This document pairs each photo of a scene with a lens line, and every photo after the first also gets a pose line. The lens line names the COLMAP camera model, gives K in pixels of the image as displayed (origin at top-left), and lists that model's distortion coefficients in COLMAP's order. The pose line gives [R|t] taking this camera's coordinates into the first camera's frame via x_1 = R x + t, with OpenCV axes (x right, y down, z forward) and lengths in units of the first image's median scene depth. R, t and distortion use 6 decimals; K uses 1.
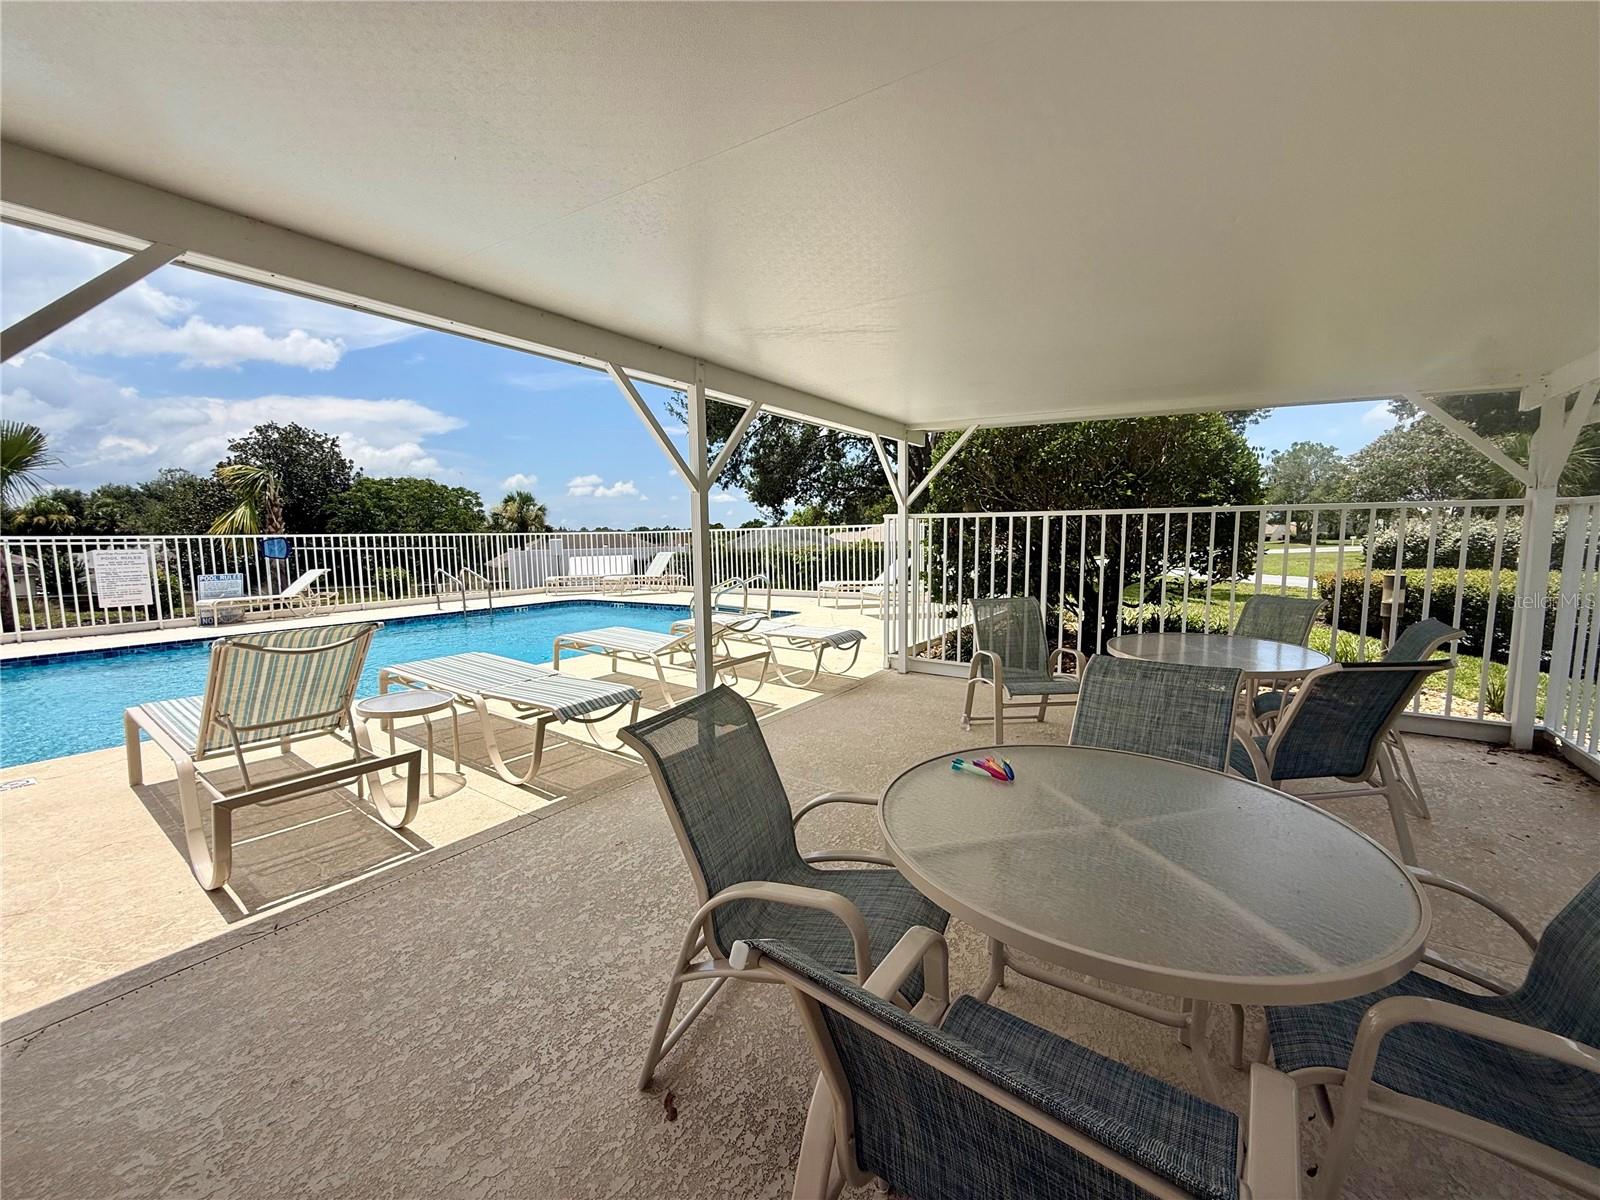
lens RADIAL K [[641.8, 0, 800.0], [0, 641.8, 600.0], [0, 0, 1]] dist [0.000932, 0.000375]
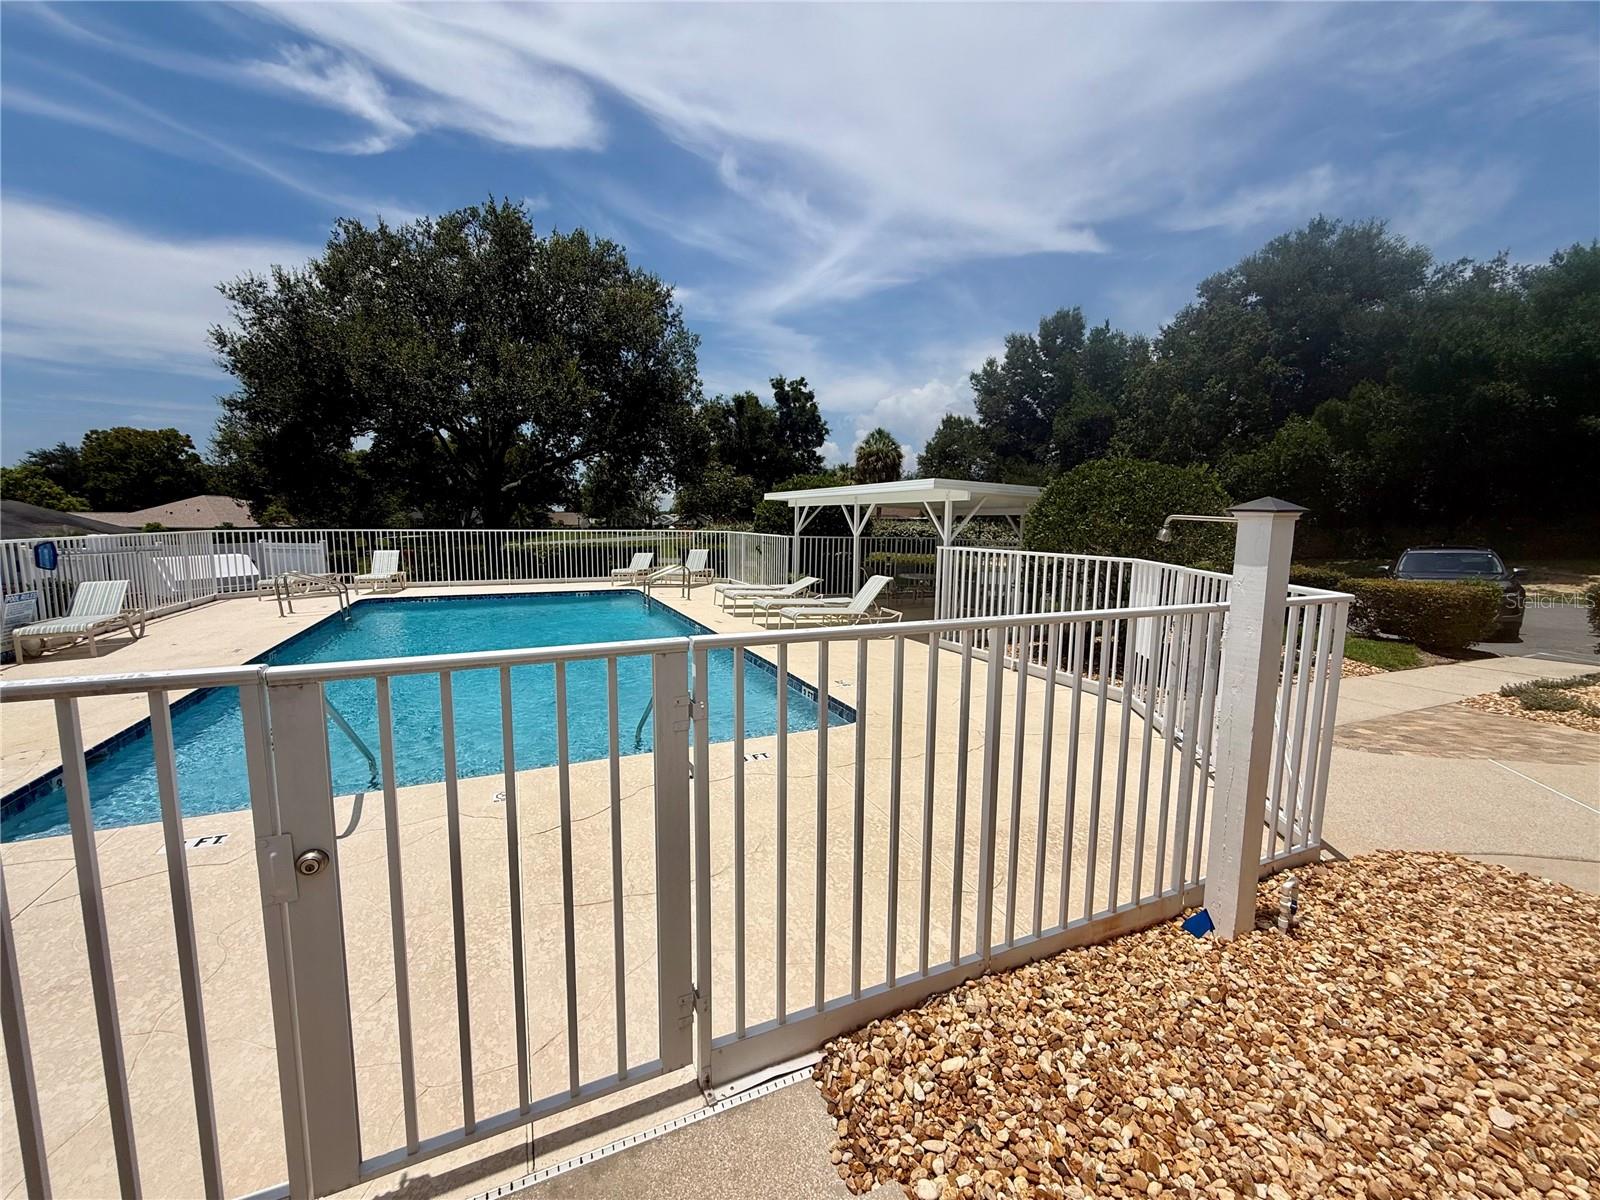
lens RADIAL K [[652.5, 0, 813.7], [0, 652.5, 596.0], [0, 0, 1]] dist [-0.006914, -0.000038]
pose [[0.502374, -0.080273, 0.860916, -2.172925], [0.064921, 0.996372, 0.055020, -0.039367], [-0.862210, 0.028251, 0.505763, -0.363593]]
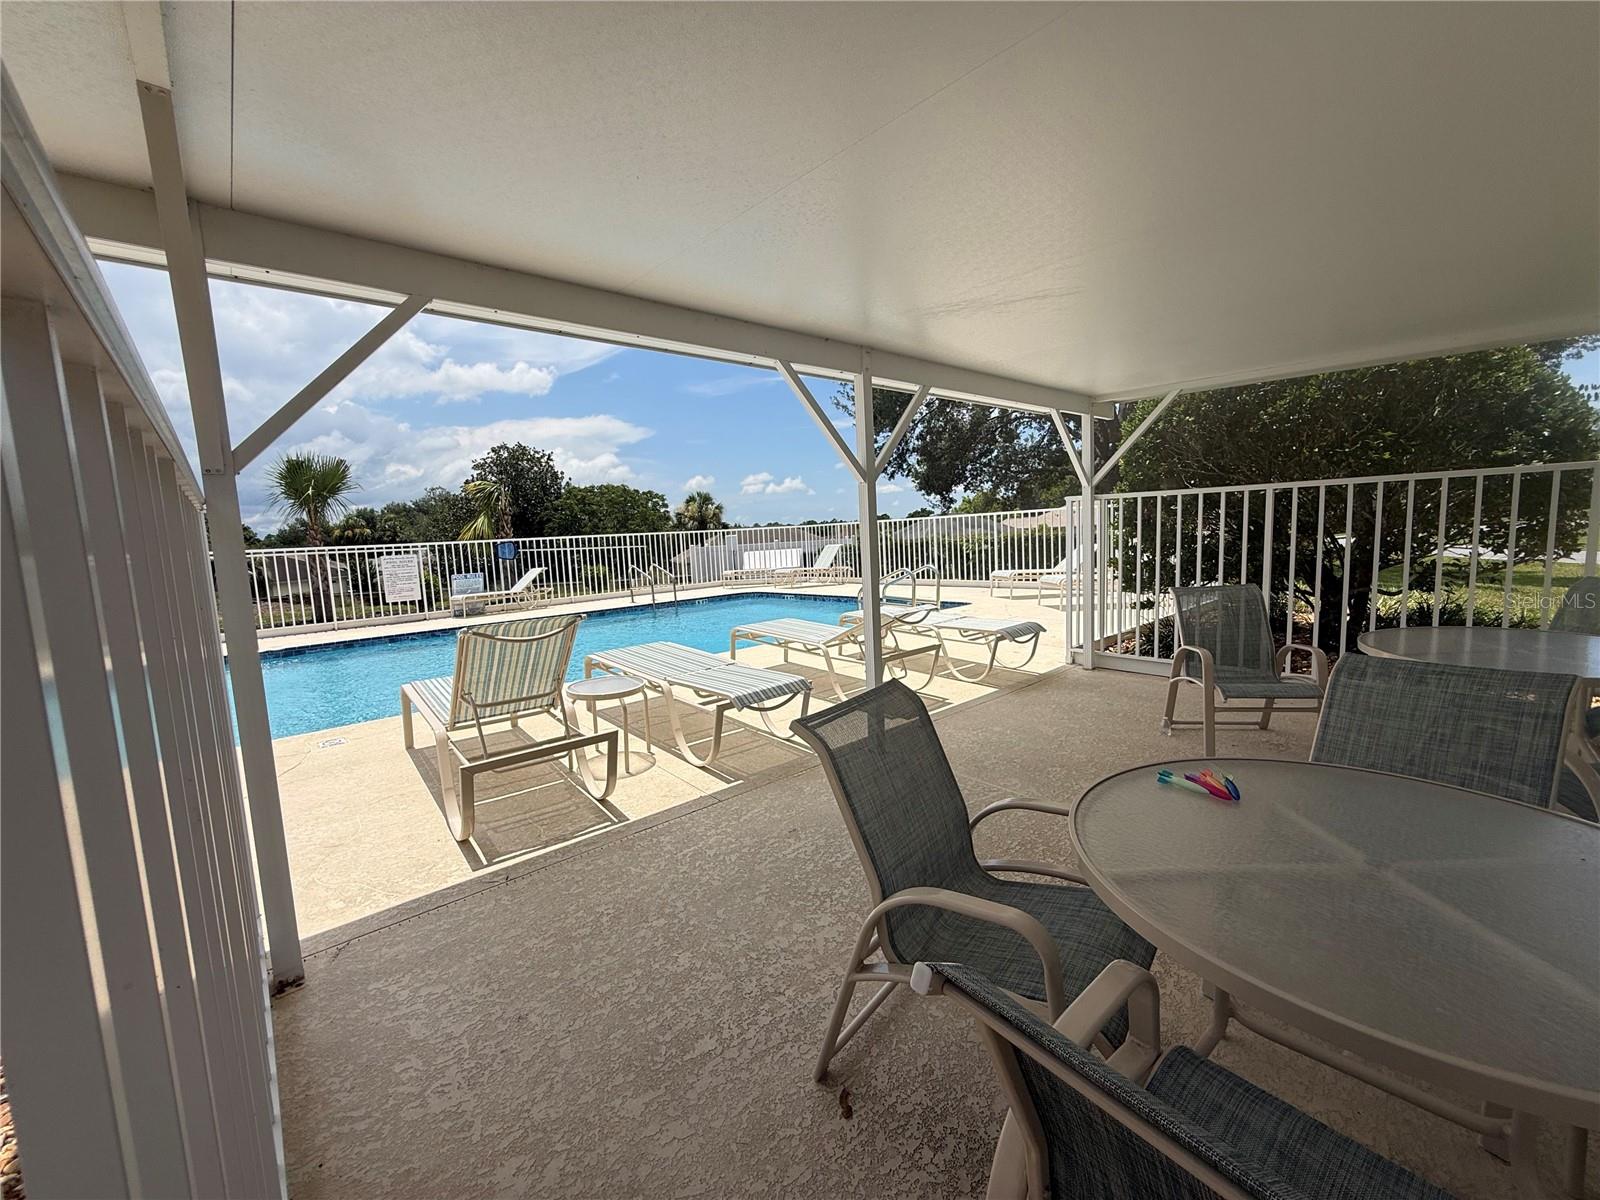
lens RADIAL K [[641.8, 0, 800.0], [0, 641.8, 600.0], [0, 0, 1]] dist [0.000932, 0.000375]
pose [[0.966787, -0.006385, -0.255506, -0.004136], [0.009902, 0.999873, 0.012484, -0.000289], [0.255393, -0.014599, 0.966727, 0.012841]]
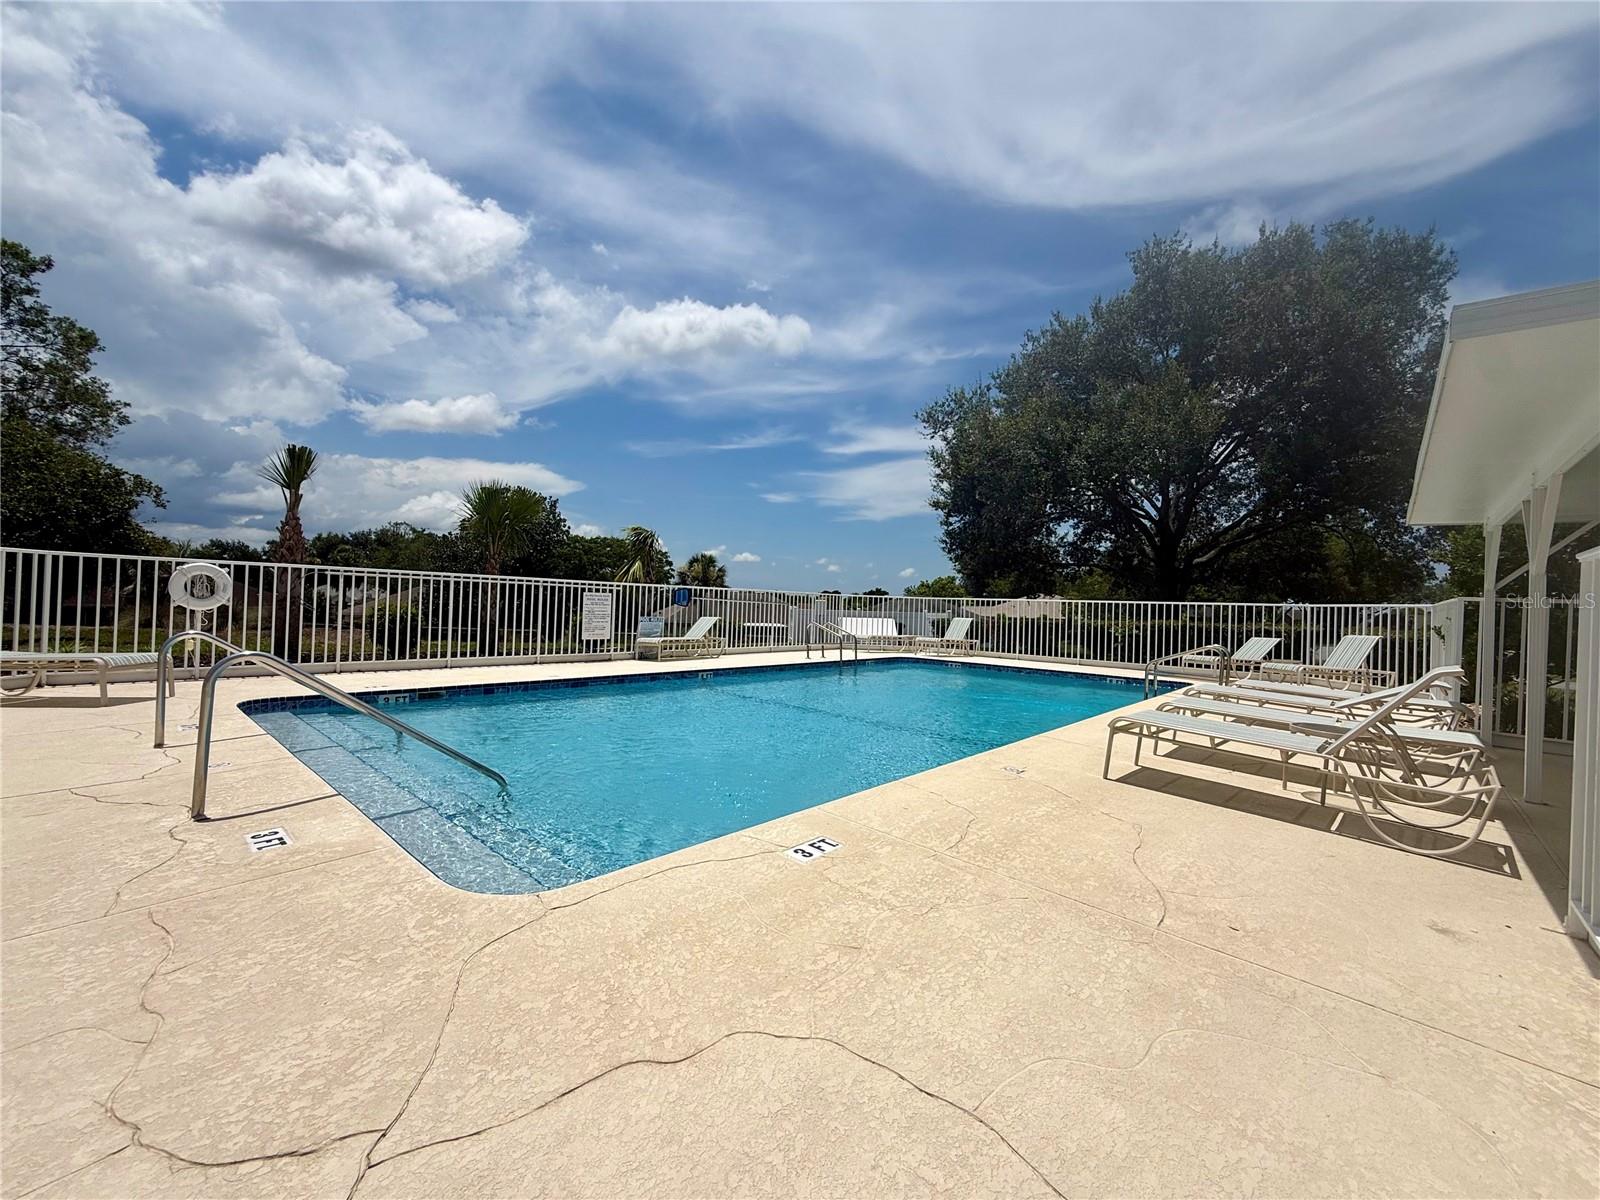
lens RADIAL K [[644.2, 0, 802.3], [0, 644.2, 618.7], [0, 0, 1]] dist [0.000146, 0.000032]
pose [[0.990026, 0.054695, -0.129835, -0.943323], [-0.064596, 0.995215, -0.073308, 0.063499], [0.125204, 0.080964, 0.988822, -0.274223]]
